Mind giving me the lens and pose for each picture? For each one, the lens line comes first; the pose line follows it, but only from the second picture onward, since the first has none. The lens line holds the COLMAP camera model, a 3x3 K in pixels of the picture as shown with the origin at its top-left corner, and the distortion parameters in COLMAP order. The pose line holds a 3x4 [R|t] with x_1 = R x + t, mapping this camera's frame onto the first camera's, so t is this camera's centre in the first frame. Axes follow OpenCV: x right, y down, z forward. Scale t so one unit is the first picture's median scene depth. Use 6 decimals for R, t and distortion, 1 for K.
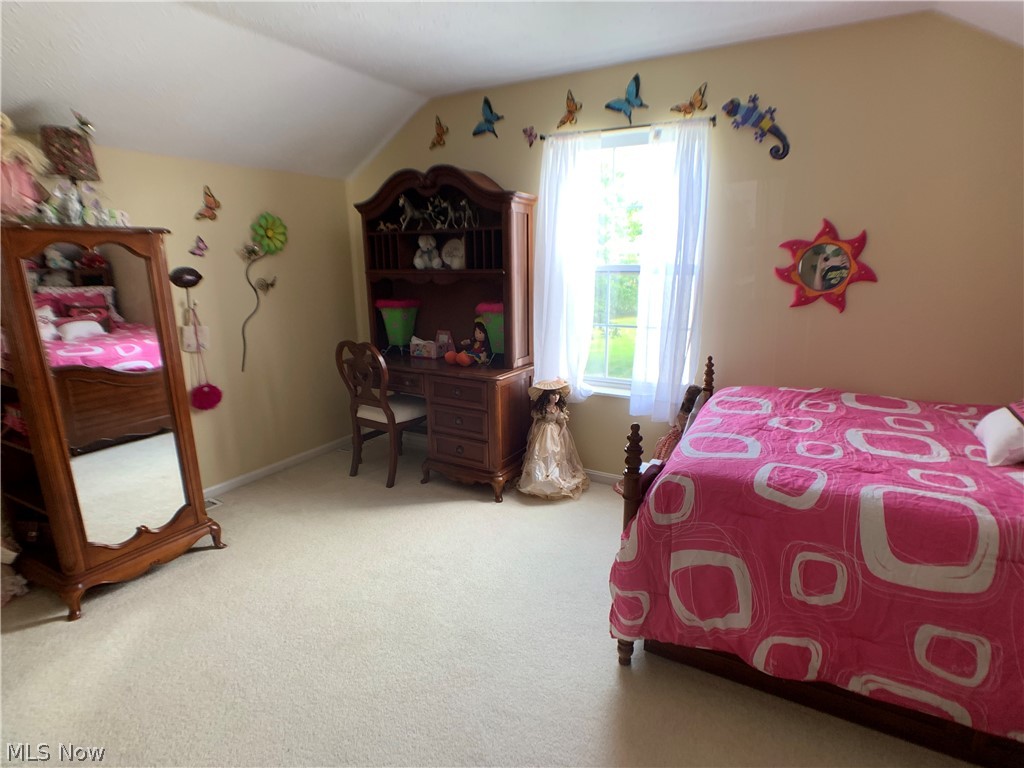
lens RADIAL K [[541.2, 0, 512.0], [0, 541.2, 384.0], [0, 0, 1]] dist [-0.031413, -0.000151]
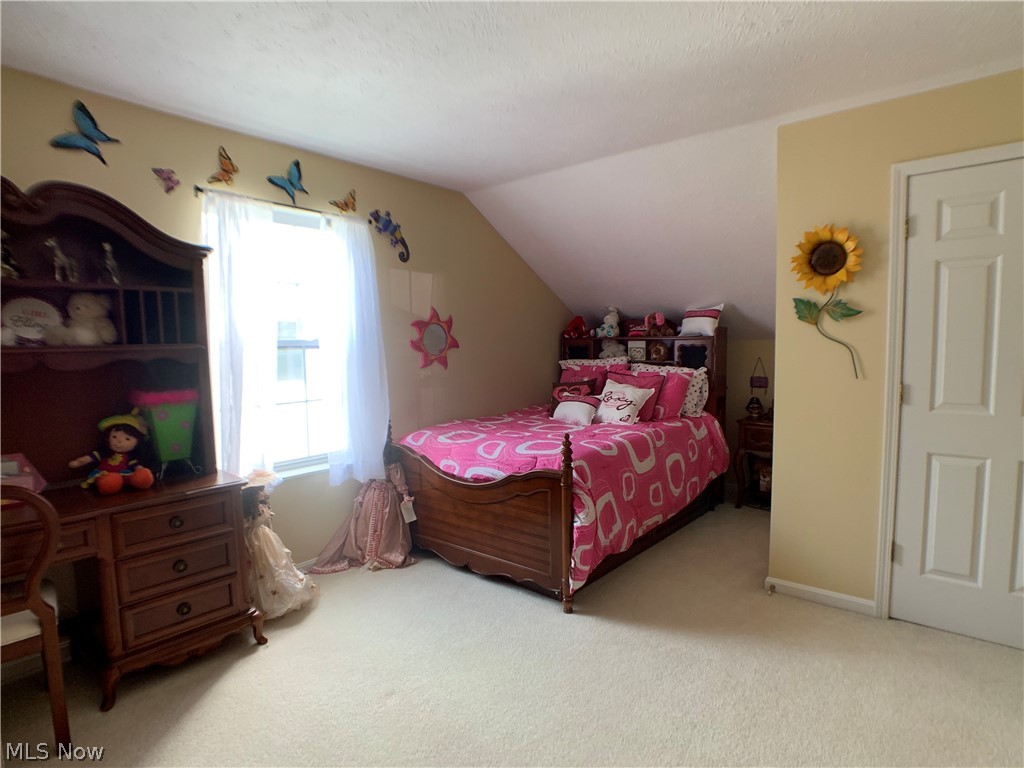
lens RADIAL K [[554.9, 0, 512.0], [0, 554.9, 384.0], [0, 0, 1]] dist [0.000118, 0.001191]
pose [[0.189149, -0.069386, 0.979494, -0.827062], [0.237652, 0.971080, 0.022898, -0.082398], [-0.952756, 0.228448, 0.200169, 0.507857]]
